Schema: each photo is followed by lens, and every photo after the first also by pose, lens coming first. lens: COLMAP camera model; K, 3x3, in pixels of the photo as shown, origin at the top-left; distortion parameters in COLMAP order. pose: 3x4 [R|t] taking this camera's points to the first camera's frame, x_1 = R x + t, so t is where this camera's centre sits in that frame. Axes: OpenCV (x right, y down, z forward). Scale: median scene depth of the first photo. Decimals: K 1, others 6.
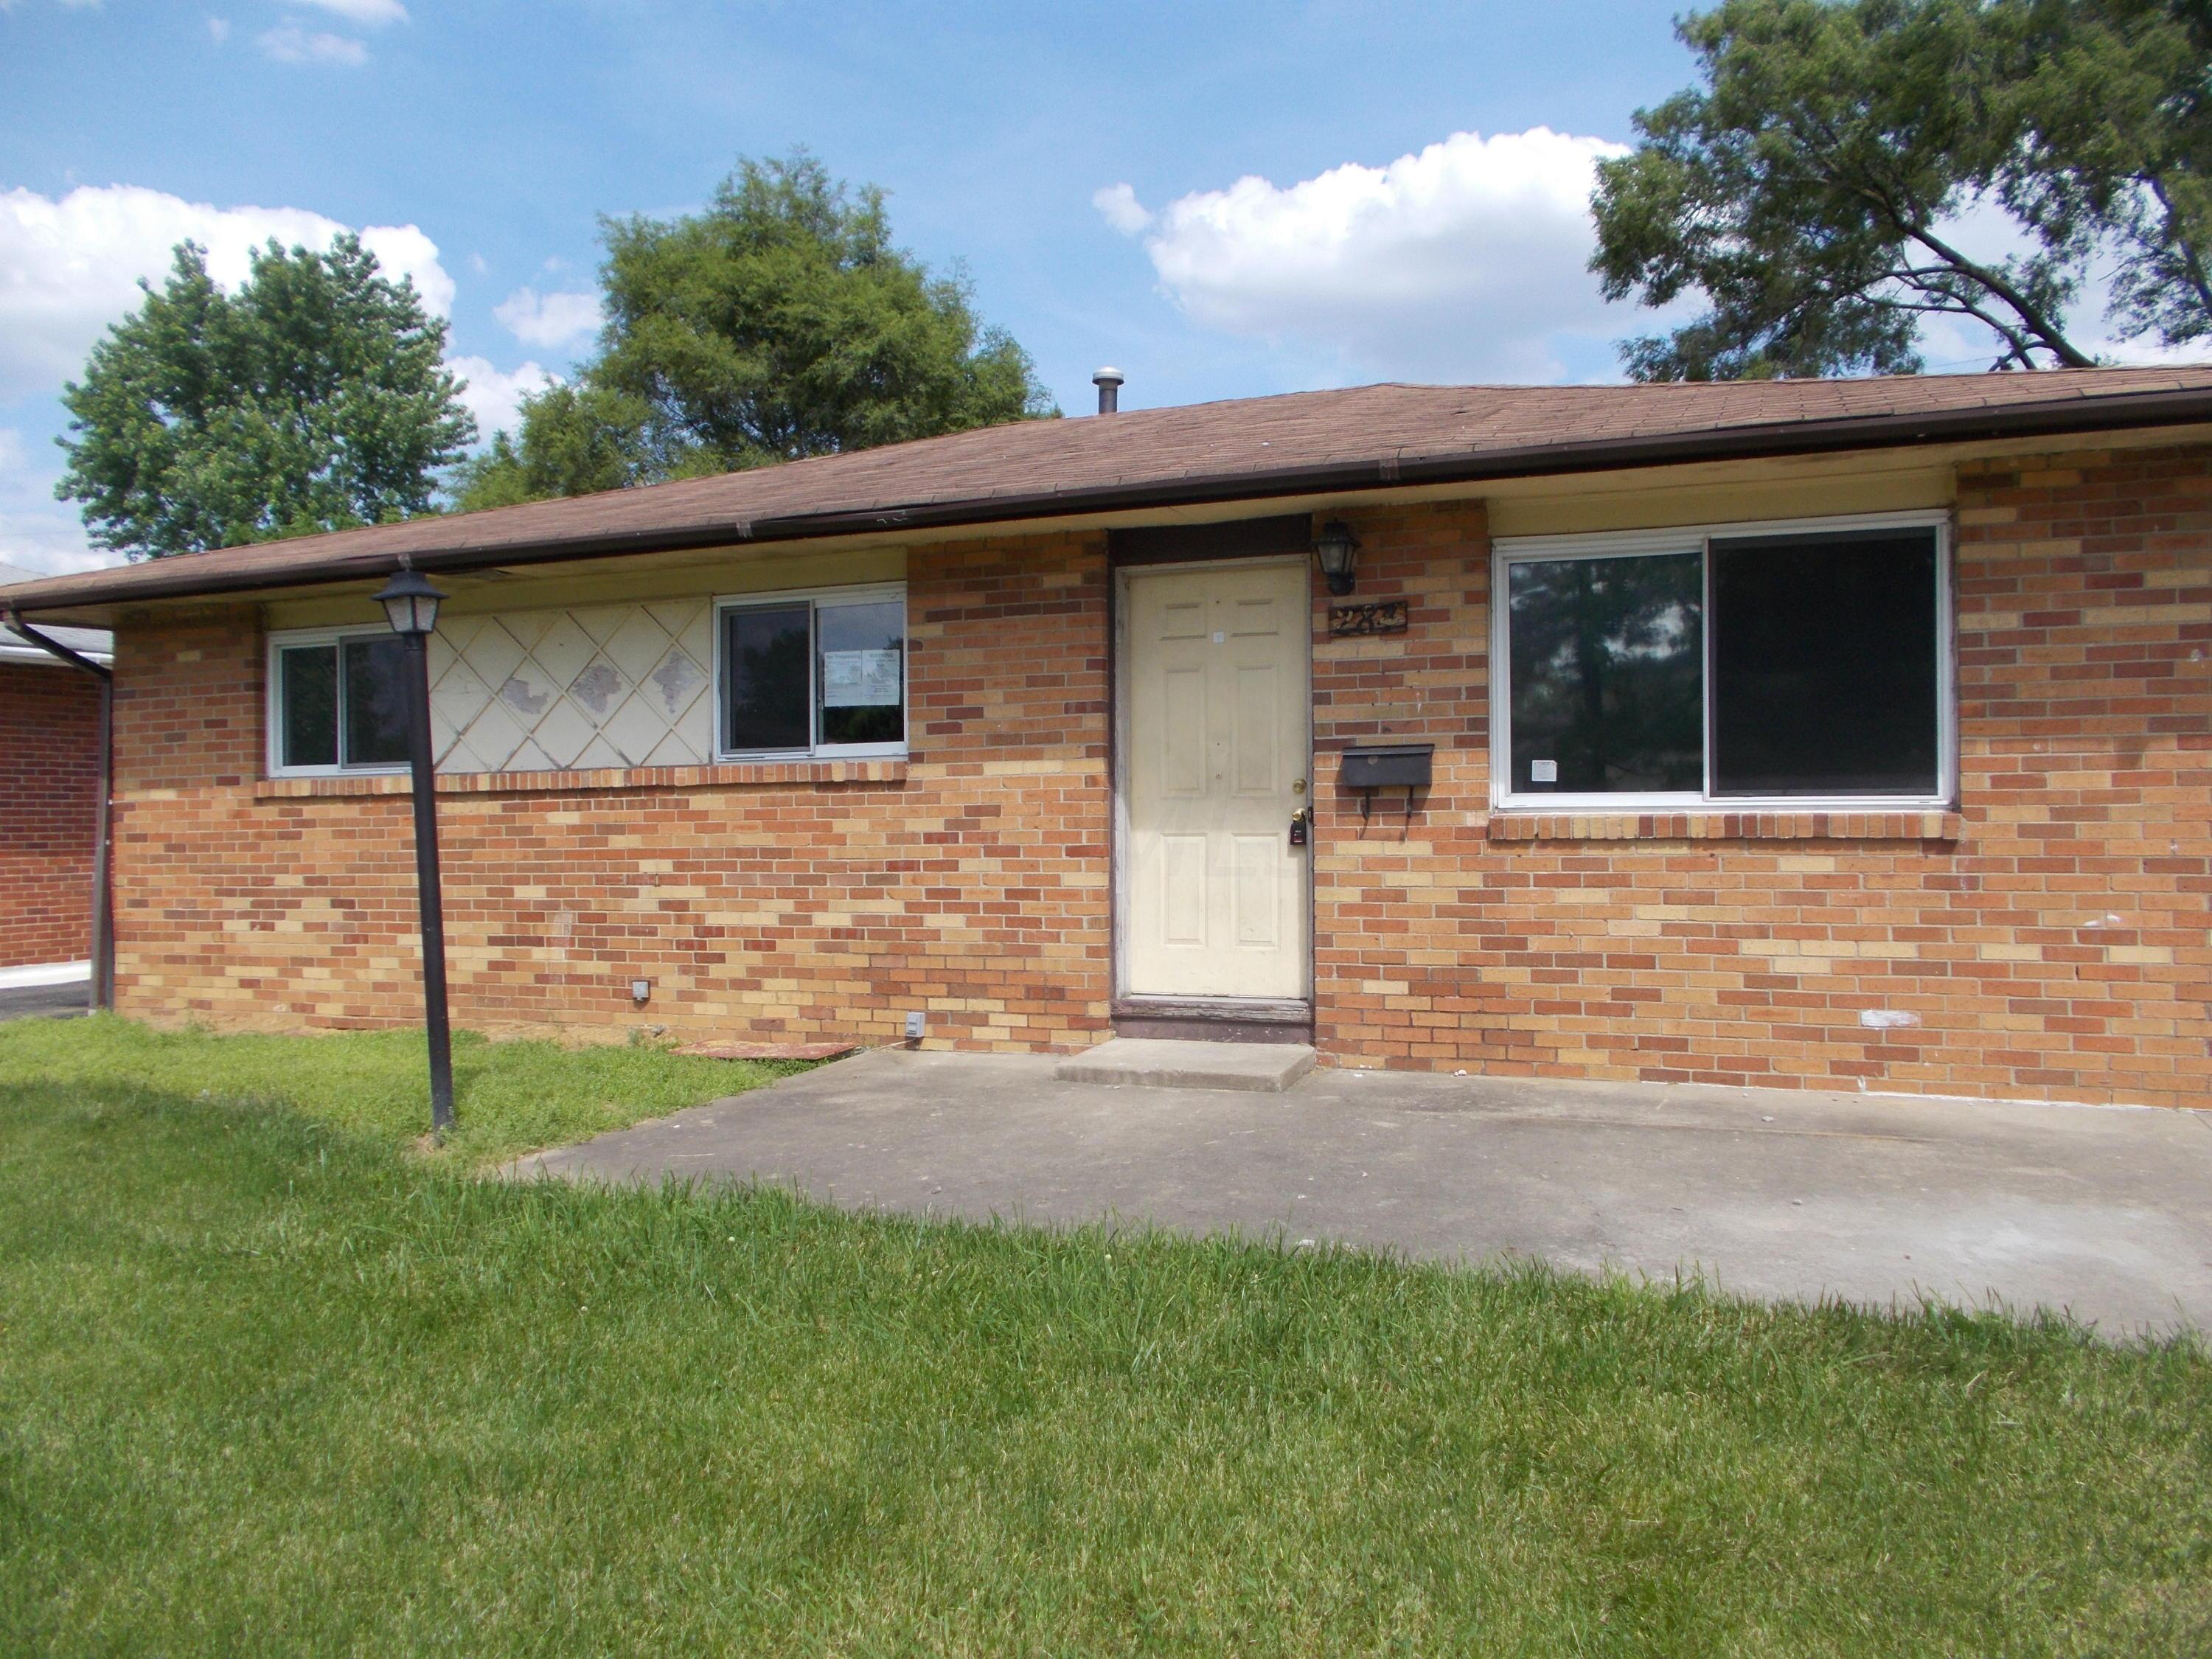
lens RADIAL K [[1643.8, 0, 1124.9], [0, 1643.8, 826.8], [0, 0, 1]] dist [-0.013744, 0.026121]
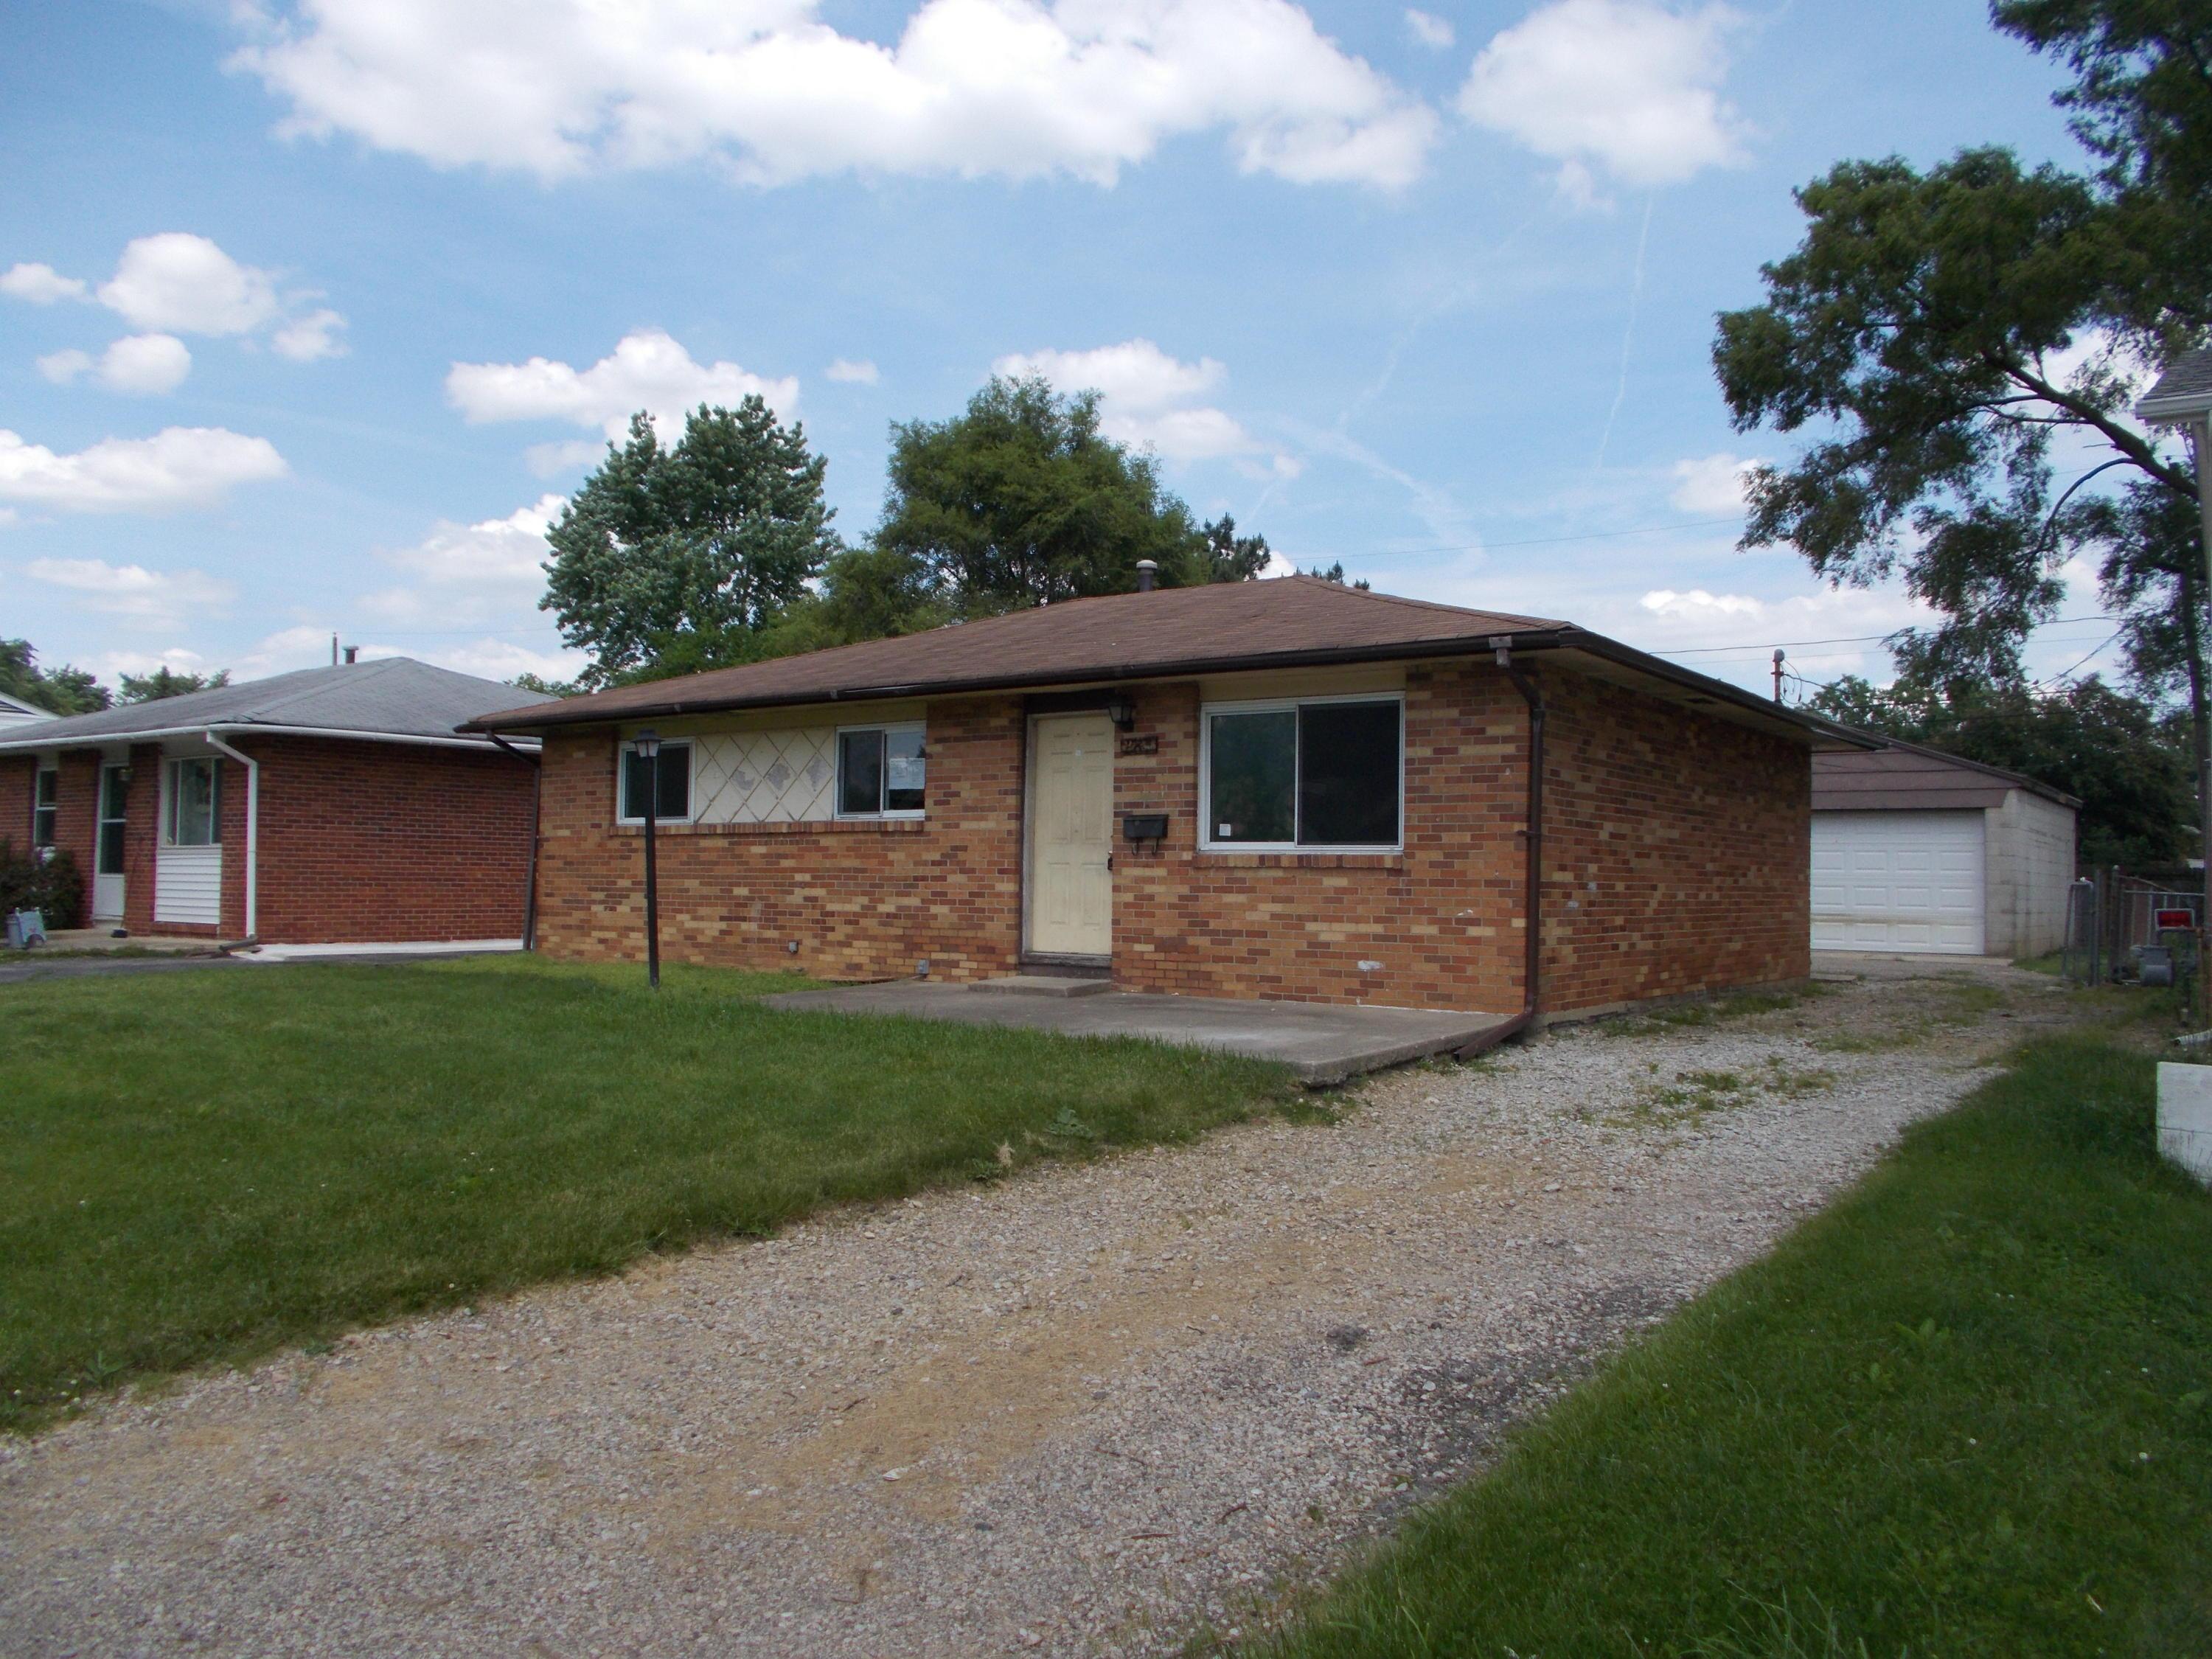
lens RADIAL K [[1643.8, 0, 1116.9], [0, 1643.8, 823.1], [0, 0, 1]] dist [-0.013744, 0.026121]
pose [[0.971421, 0.013991, -0.236951, 0.469152], [-0.023593, 0.999009, -0.037739, 0.024907], [0.236188, 0.042251, 0.970788, -0.655986]]
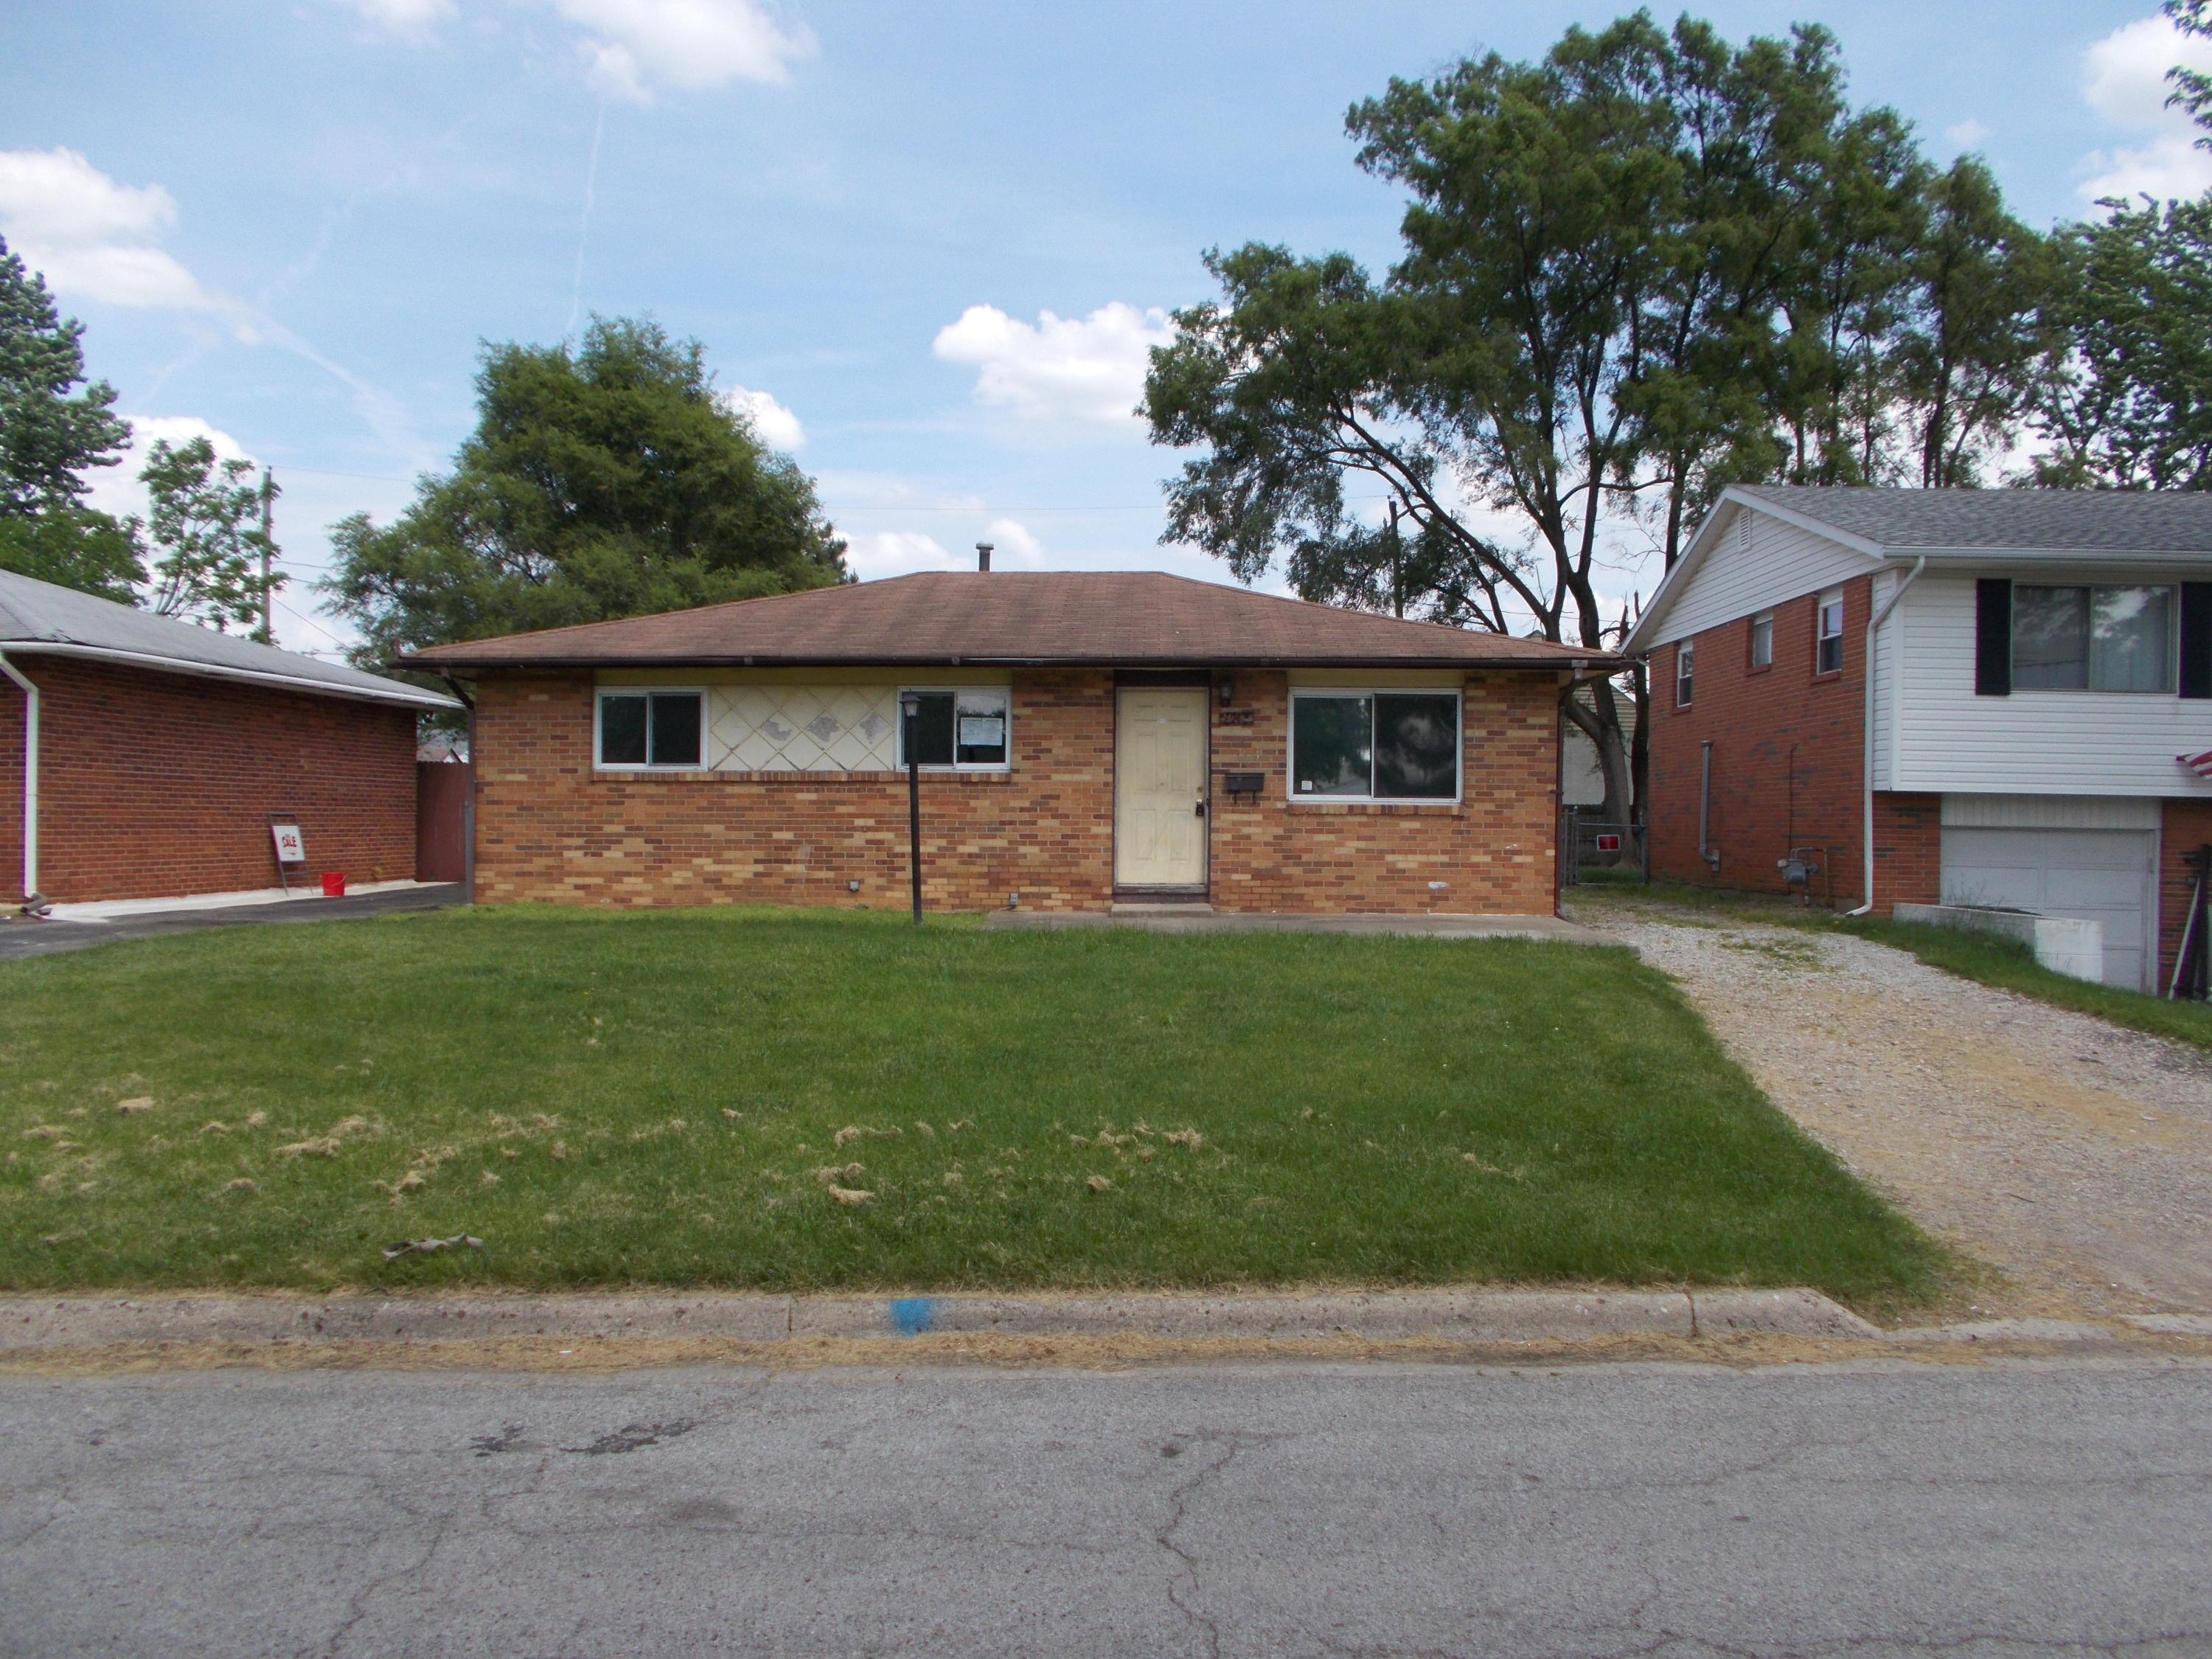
lens RADIAL K [[1643.8, 0, 1104.4], [0, 1643.8, 835.8], [0, 0, 1]] dist [-0.013744, 0.026121]
pose [[0.938503, 0.014030, 0.344987, -0.693637], [-0.015382, 0.999881, 0.001184, 0.033665], [-0.344929, -0.006418, 0.938607, -0.937287]]
